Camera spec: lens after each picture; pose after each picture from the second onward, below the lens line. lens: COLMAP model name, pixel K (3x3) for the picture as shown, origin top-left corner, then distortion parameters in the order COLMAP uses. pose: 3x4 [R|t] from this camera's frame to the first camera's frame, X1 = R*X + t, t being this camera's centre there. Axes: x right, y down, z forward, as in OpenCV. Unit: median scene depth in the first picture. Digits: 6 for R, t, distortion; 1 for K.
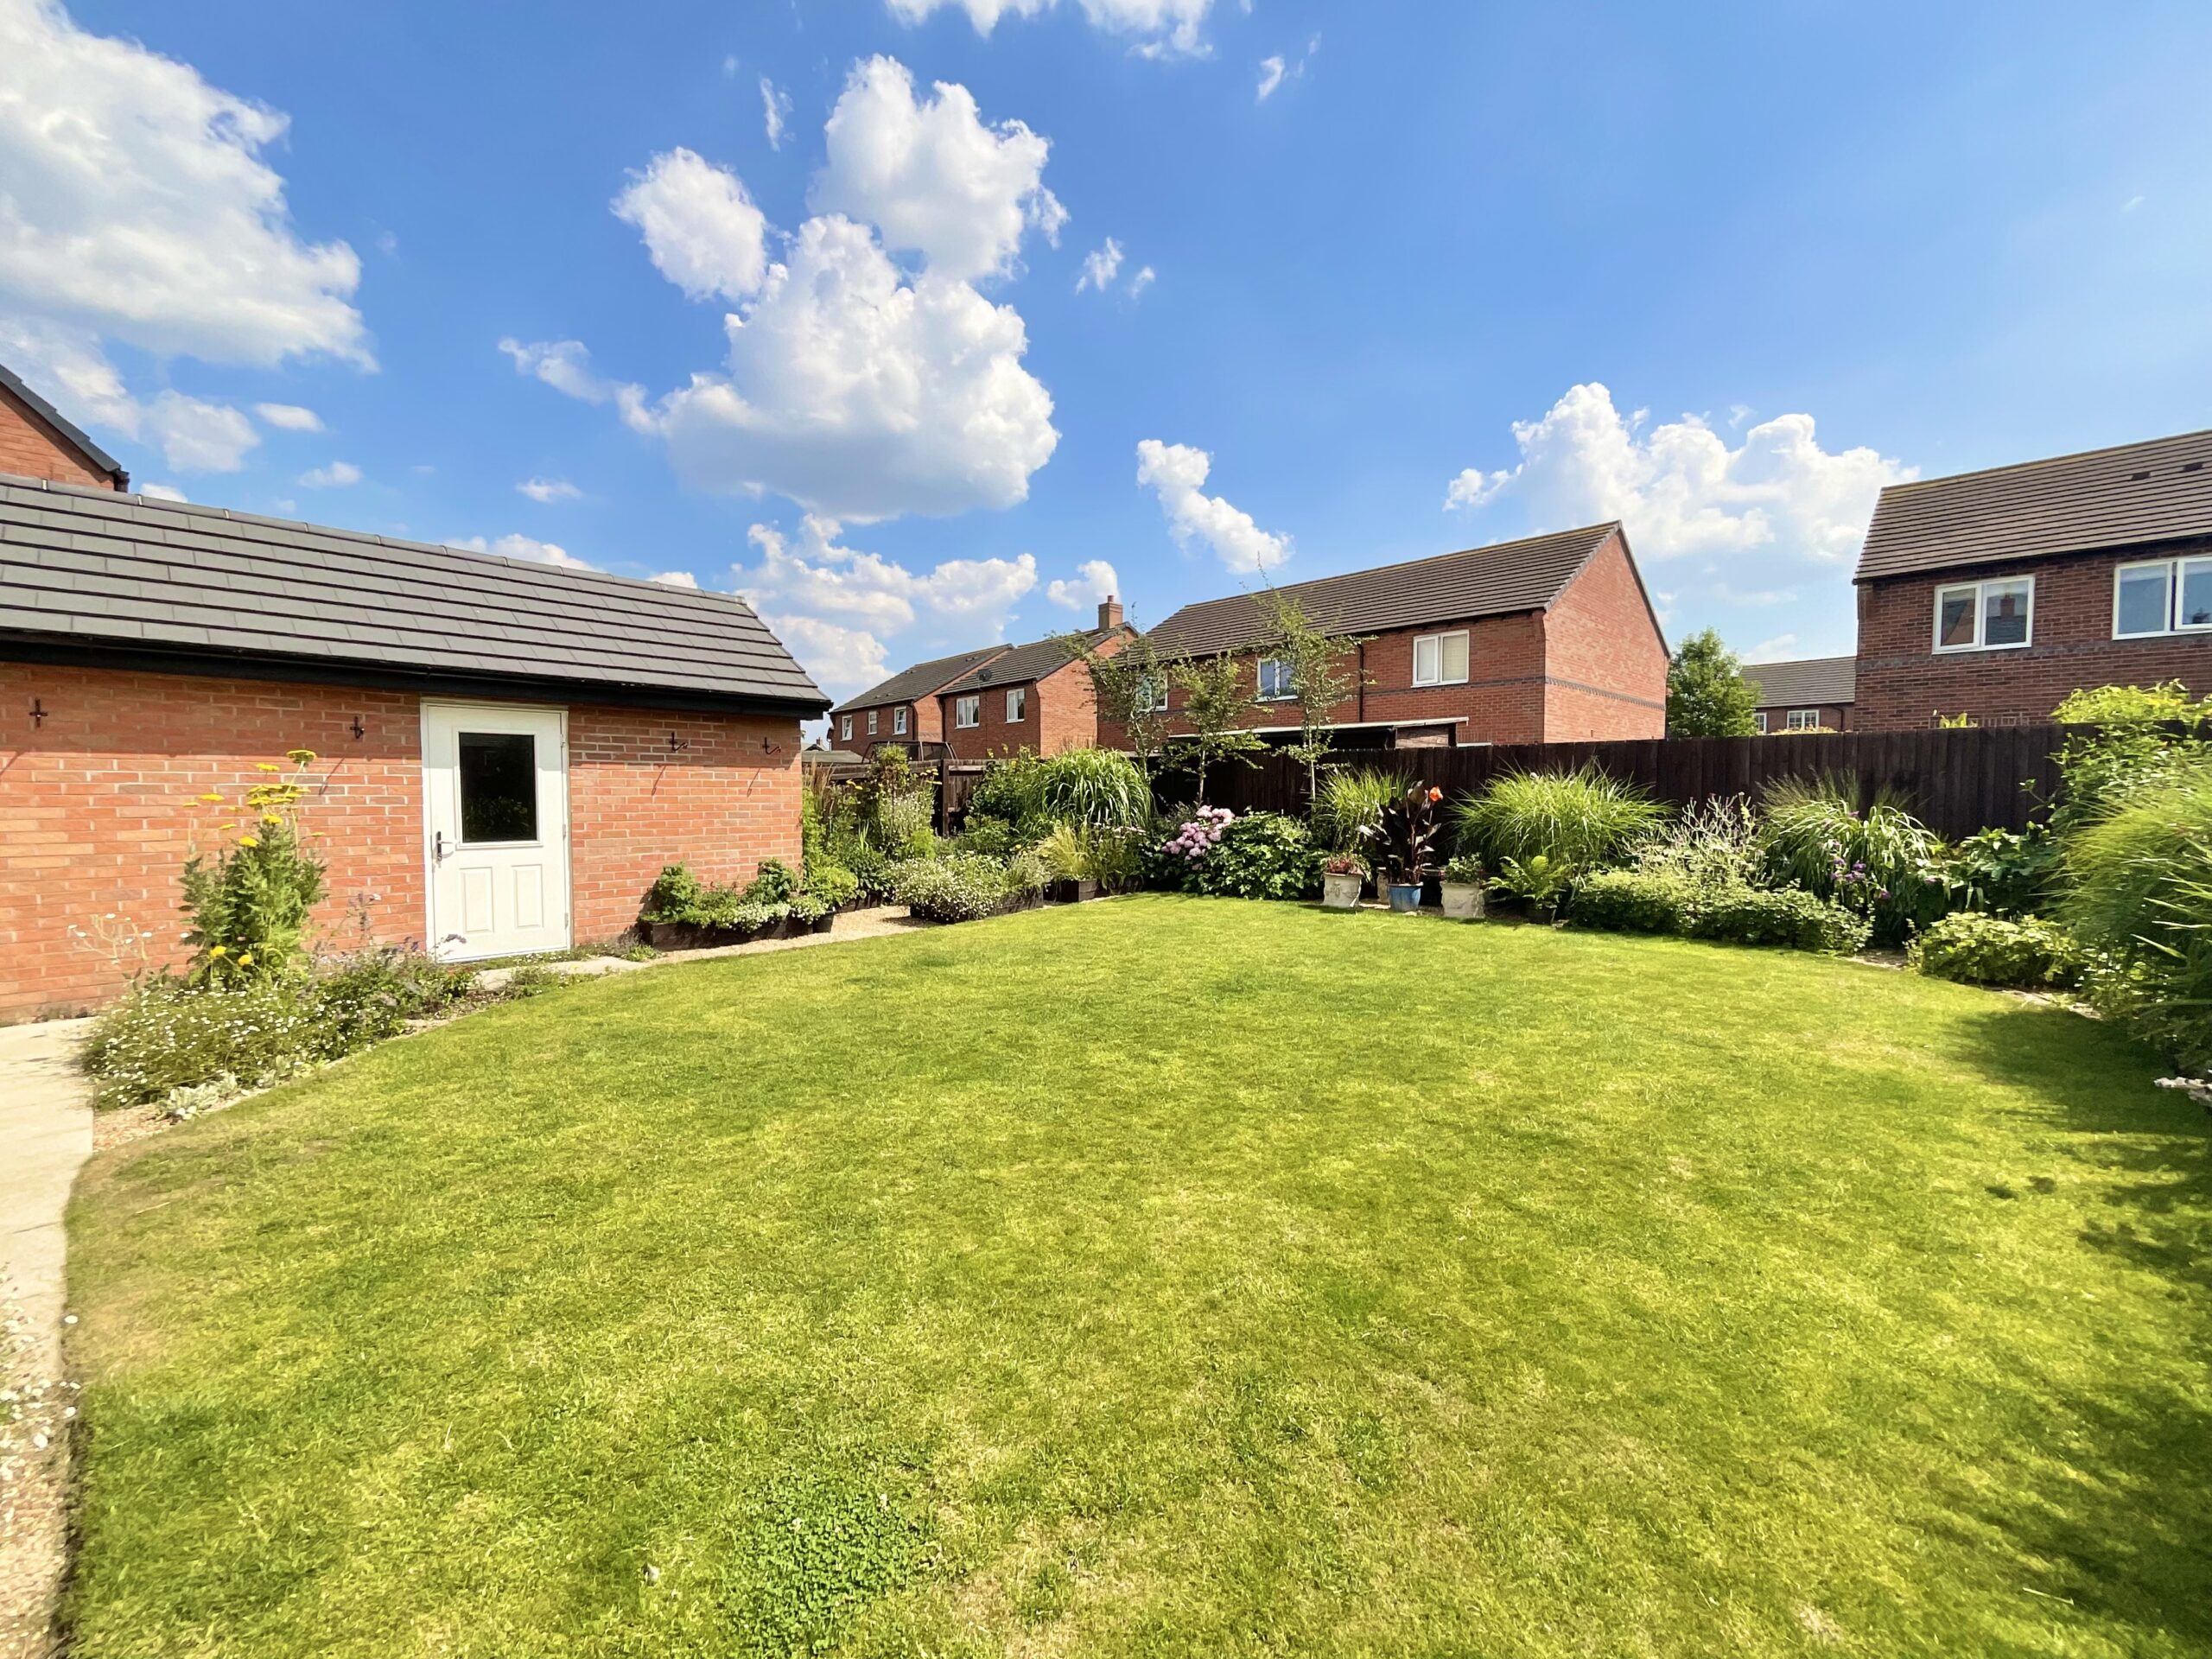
lens RADIAL K [[899.8, 0, 1111.3], [0, 899.8, 841.2], [0, 0, 1]] dist [-0.004397, 0.002061]
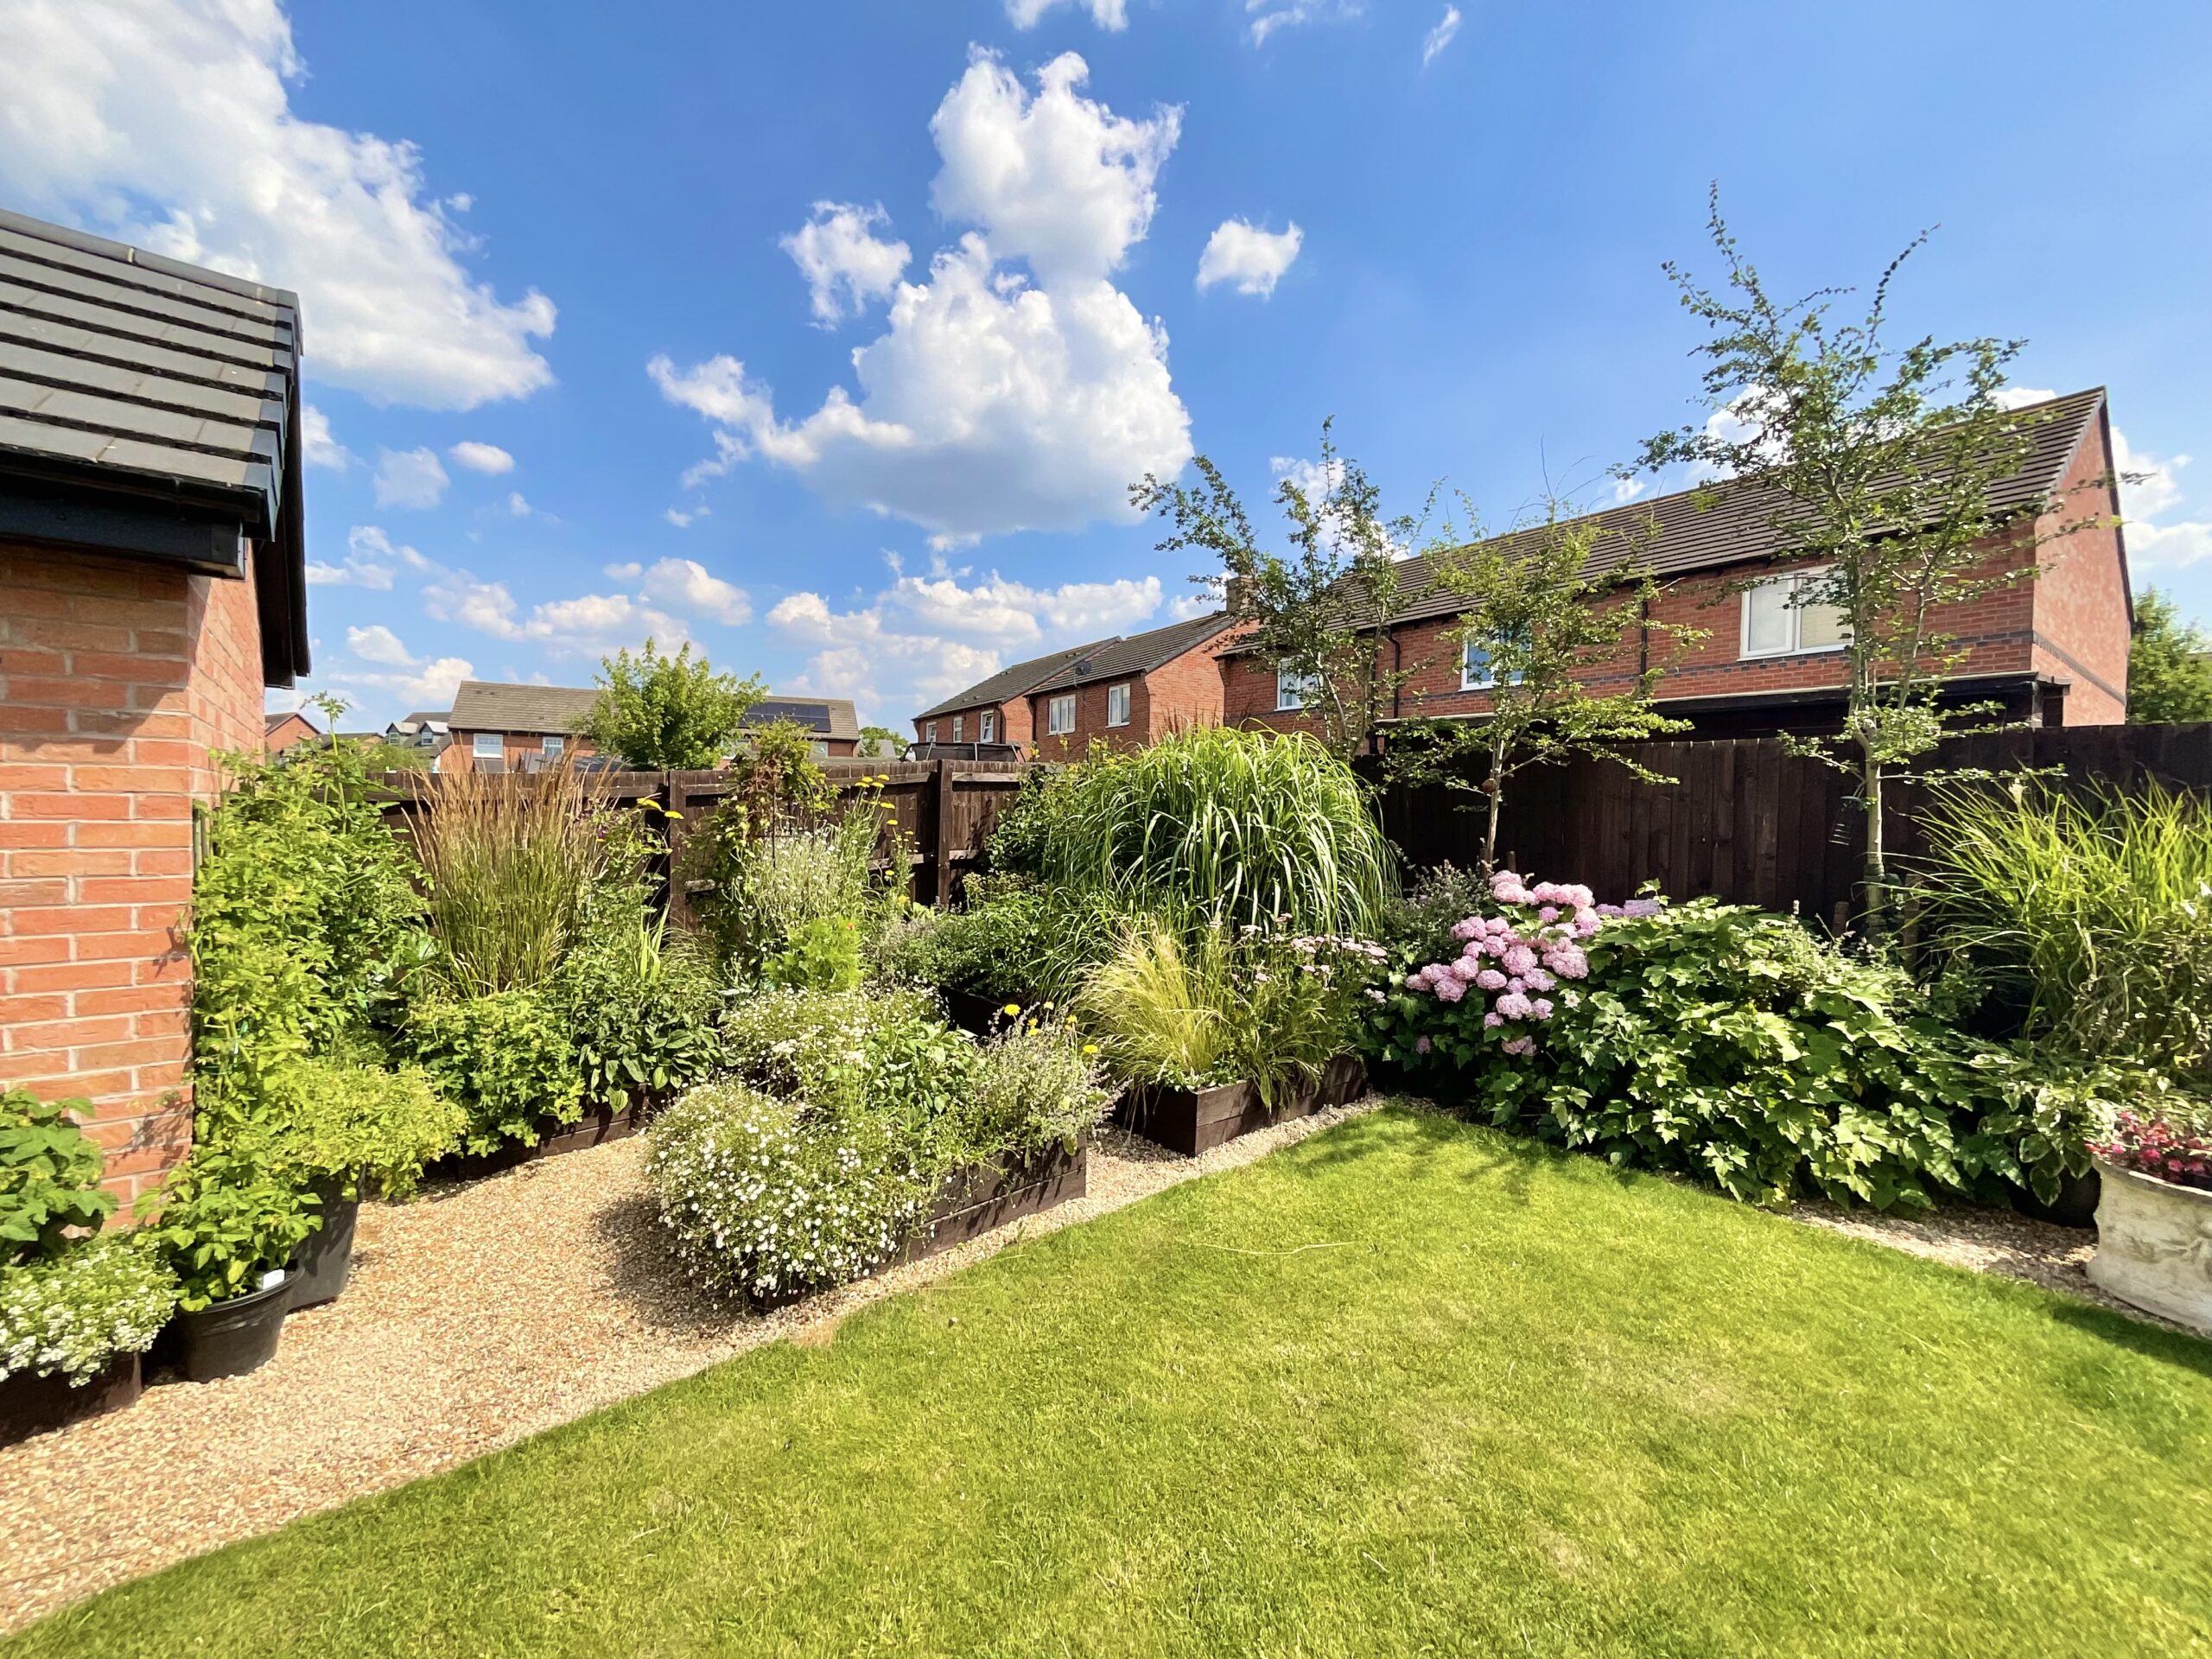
lens RADIAL K [[899.8, 0, 1107.4], [0, 899.8, 833.2], [0, 0, 1]] dist [-0.004397, 0.002061]
pose [[0.990686, 0.020516, -0.134612, -0.024416], [-0.024570, 0.999291, -0.028526, -0.044718], [0.133931, 0.031568, 0.990488, 0.623817]]
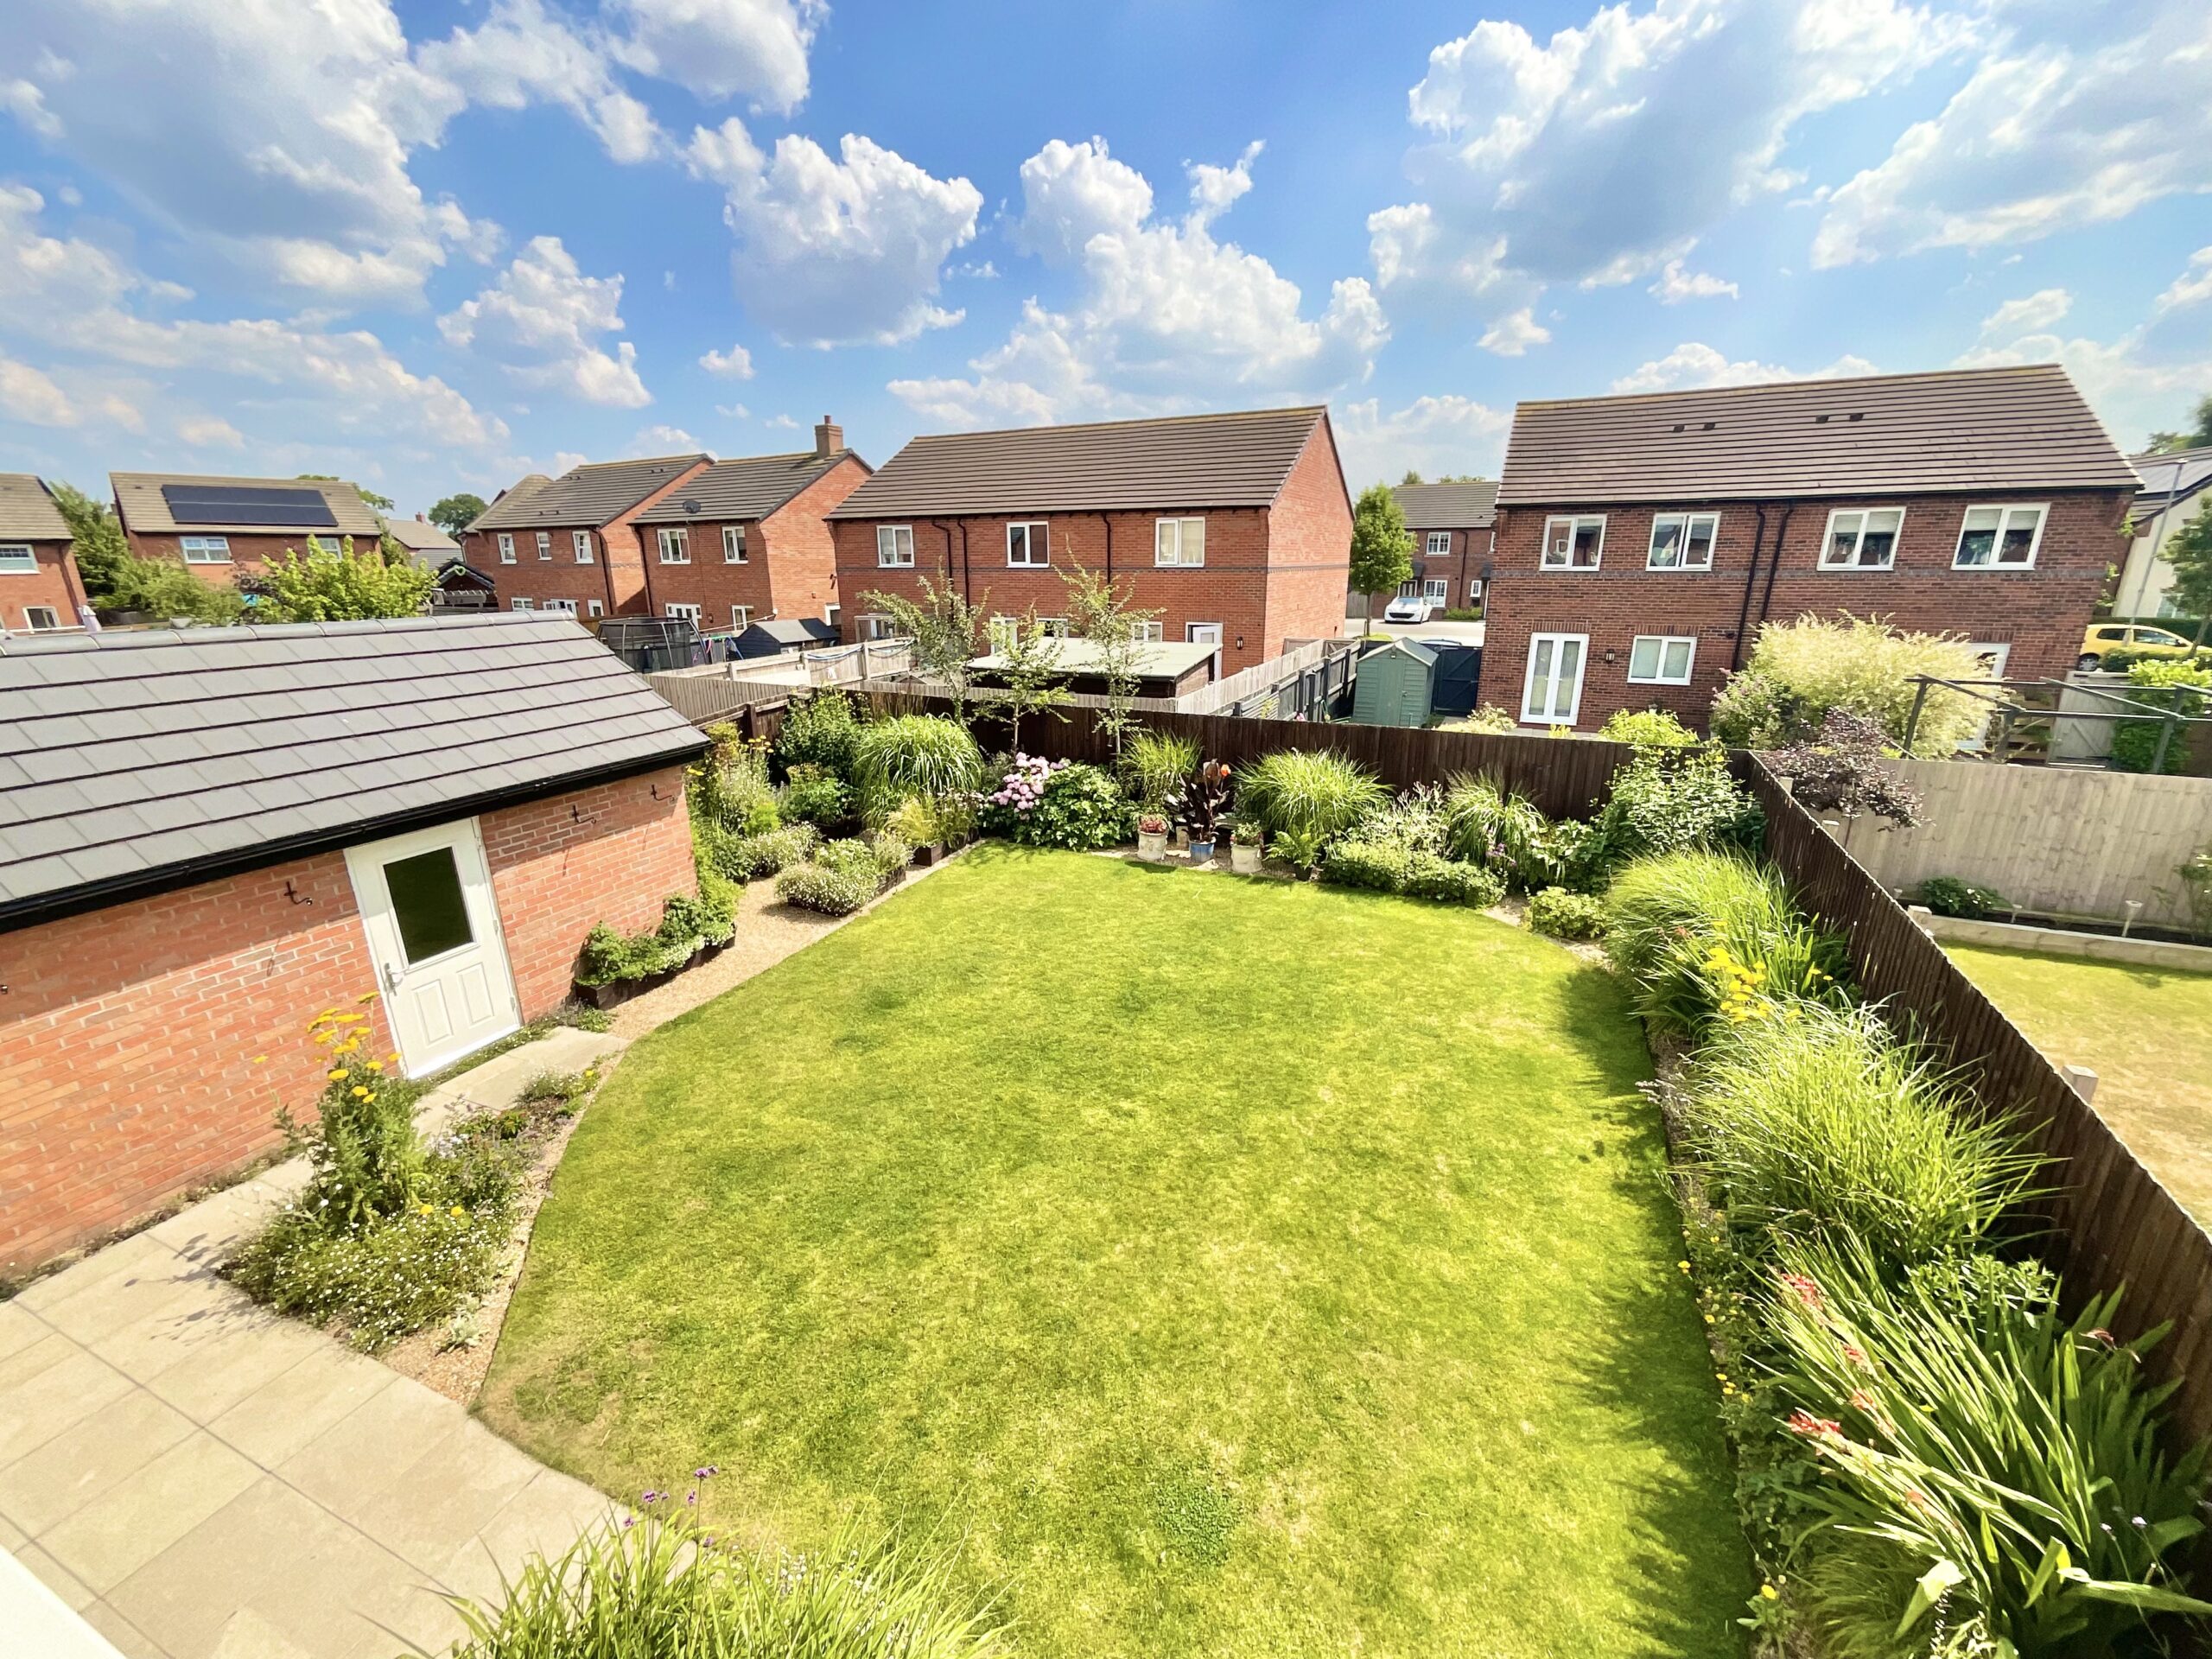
lens RADIAL K [[899.8, 0, 1112.5], [0, 899.8, 831.9], [0, 0, 1]] dist [-0.004397, 0.002061]
pose [[0.944130, -0.098458, 0.314523, -0.169035], [0.018542, 0.968690, 0.247579, -0.244093], [-0.329052, -0.227915, 0.916395, -0.110554]]
